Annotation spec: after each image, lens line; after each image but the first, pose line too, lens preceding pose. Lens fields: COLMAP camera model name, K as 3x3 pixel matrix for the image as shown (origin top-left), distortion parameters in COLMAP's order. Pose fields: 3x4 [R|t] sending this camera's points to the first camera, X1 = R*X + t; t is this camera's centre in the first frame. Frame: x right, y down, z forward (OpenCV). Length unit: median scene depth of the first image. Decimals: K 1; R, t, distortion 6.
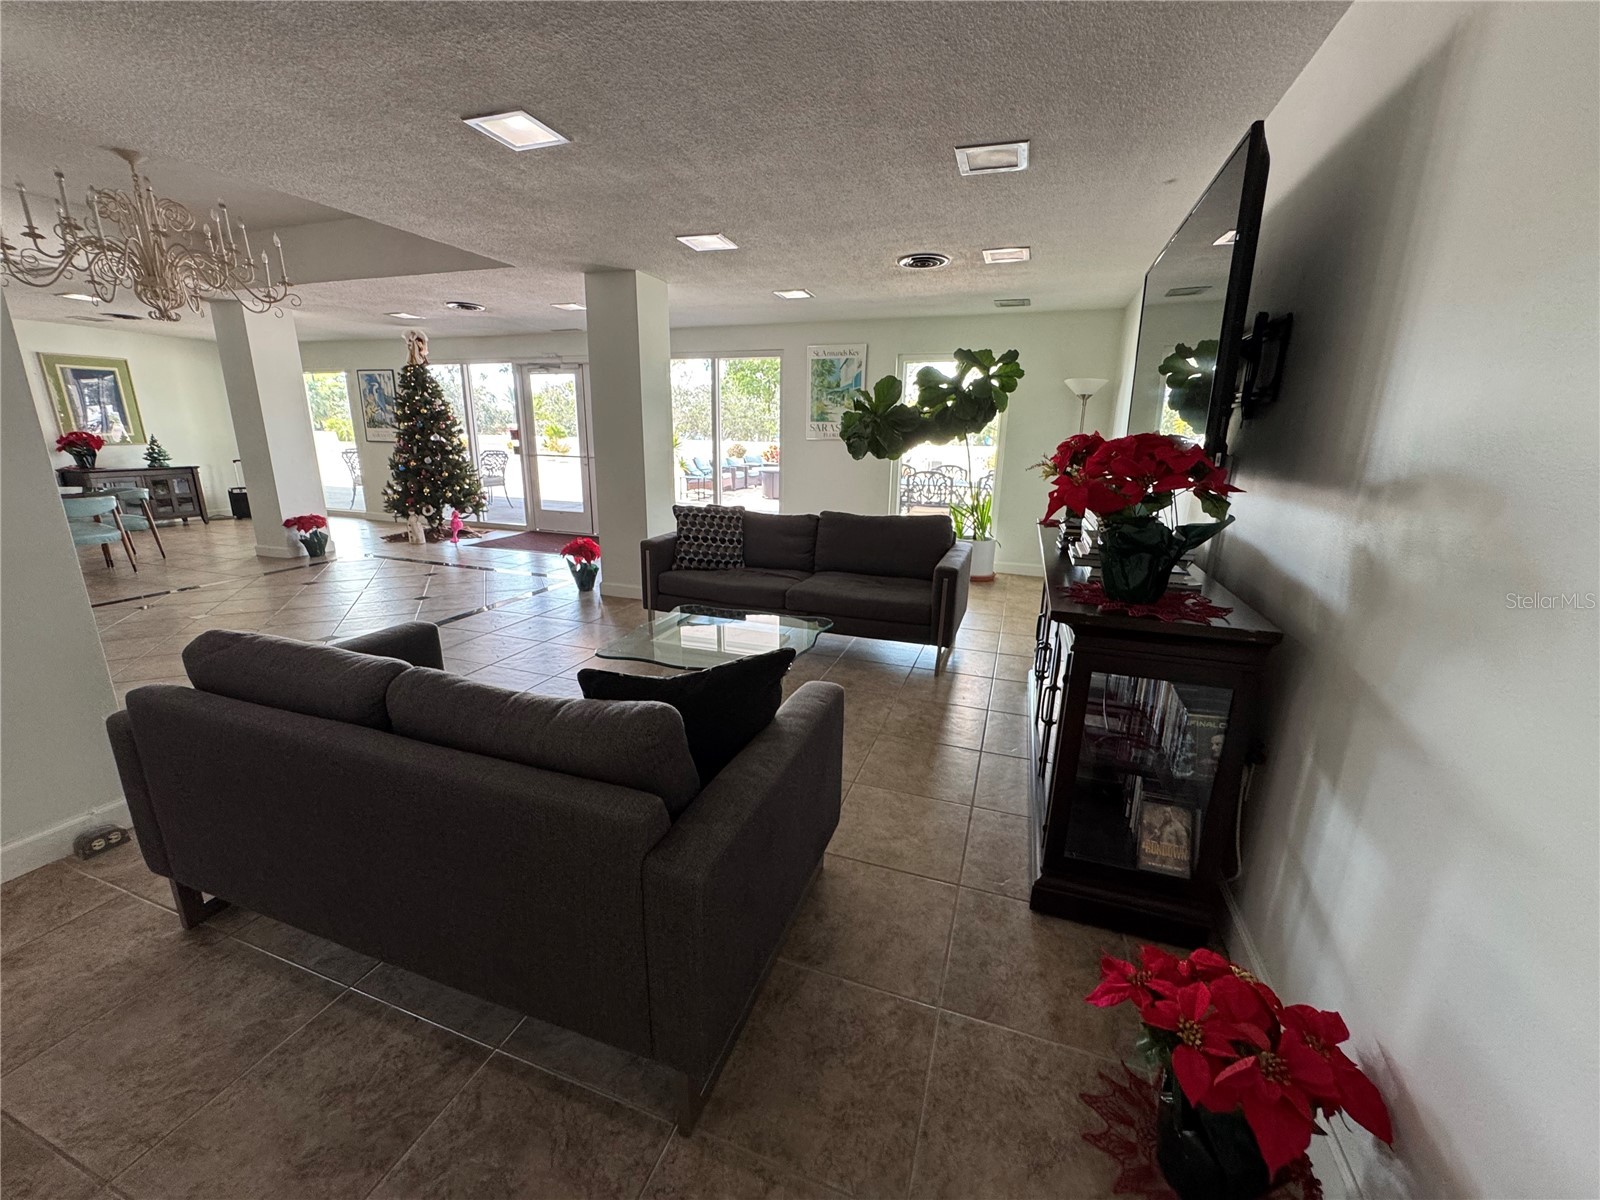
lens RADIAL K [[637.6, 0, 800.5], [0, 637.6, 596.0], [0, 0, 1]] dist [0.001176, 0.000027]
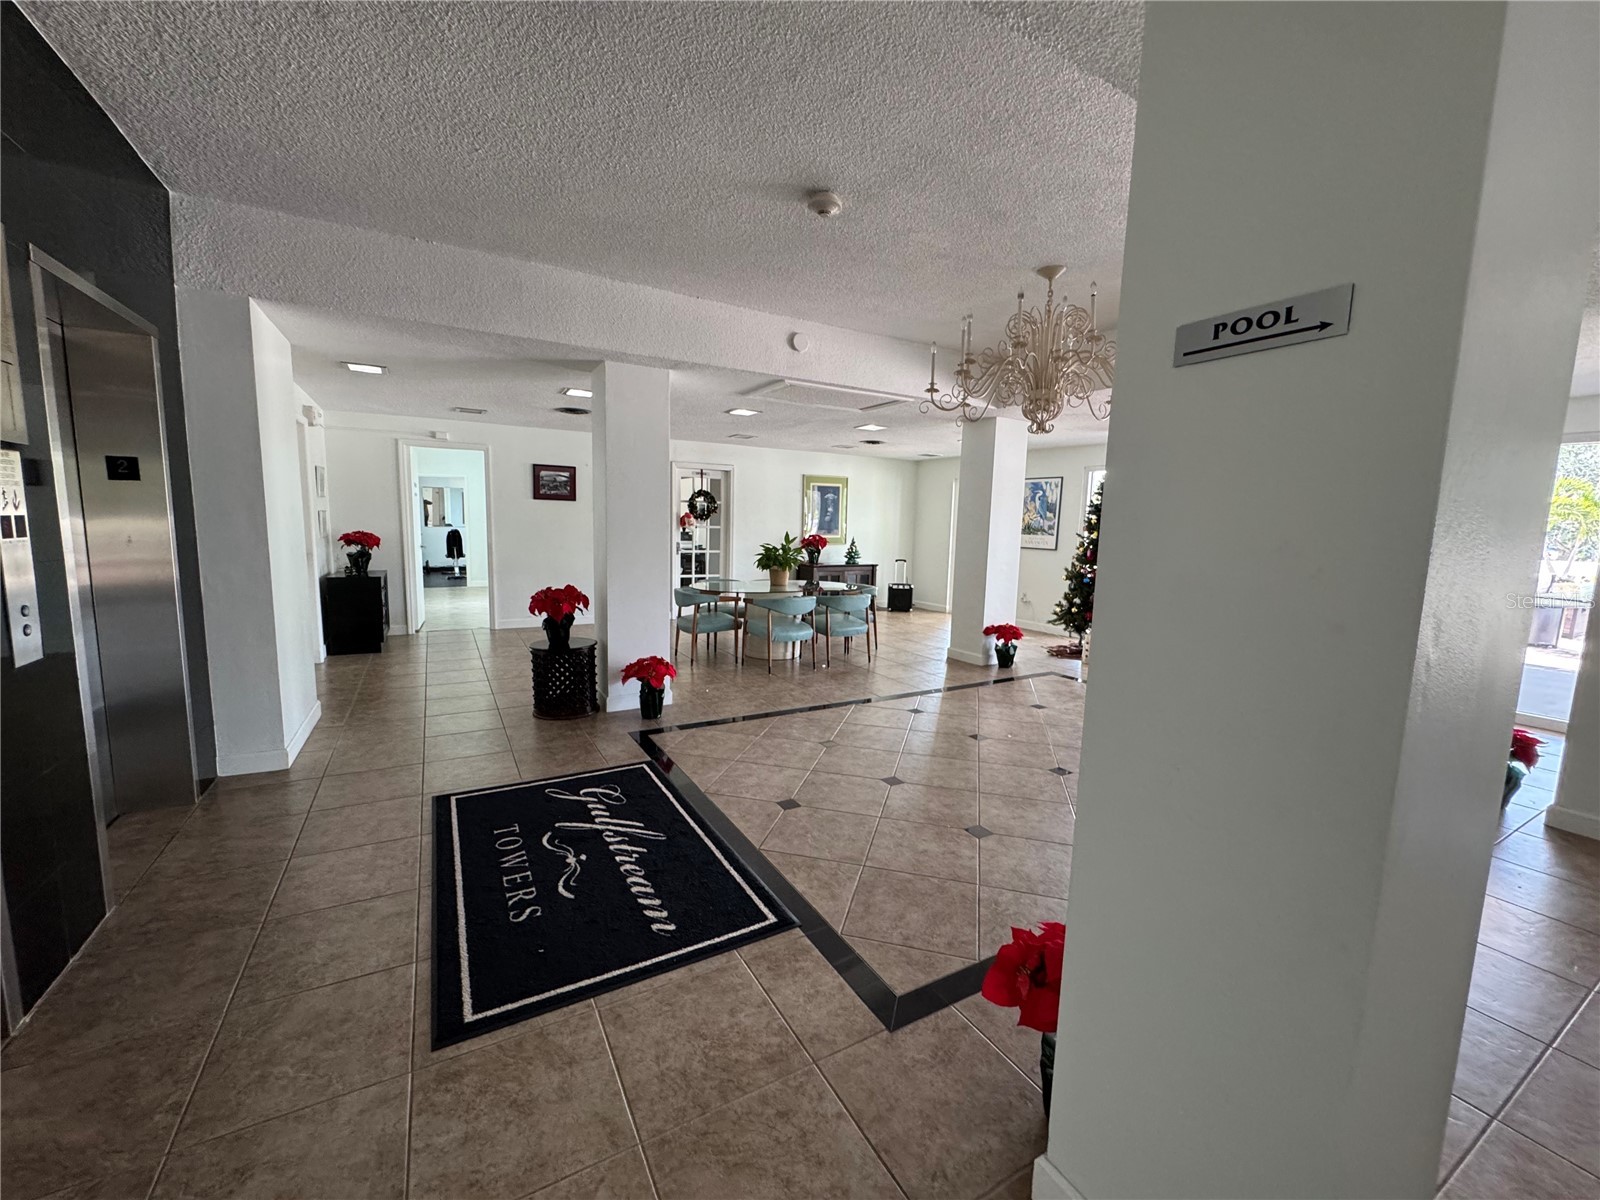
lens RADIAL K [[637.6, 0, 796.2], [0, 637.6, 600.9], [0, 0, 1]] dist [0.001176, 0.000027]
pose [[0.751475, 0.085494, -0.654199, -0.309429], [-0.178708, 0.980877, -0.077096, -0.023949], [0.635097, 0.174846, 0.752383, 0.049562]]
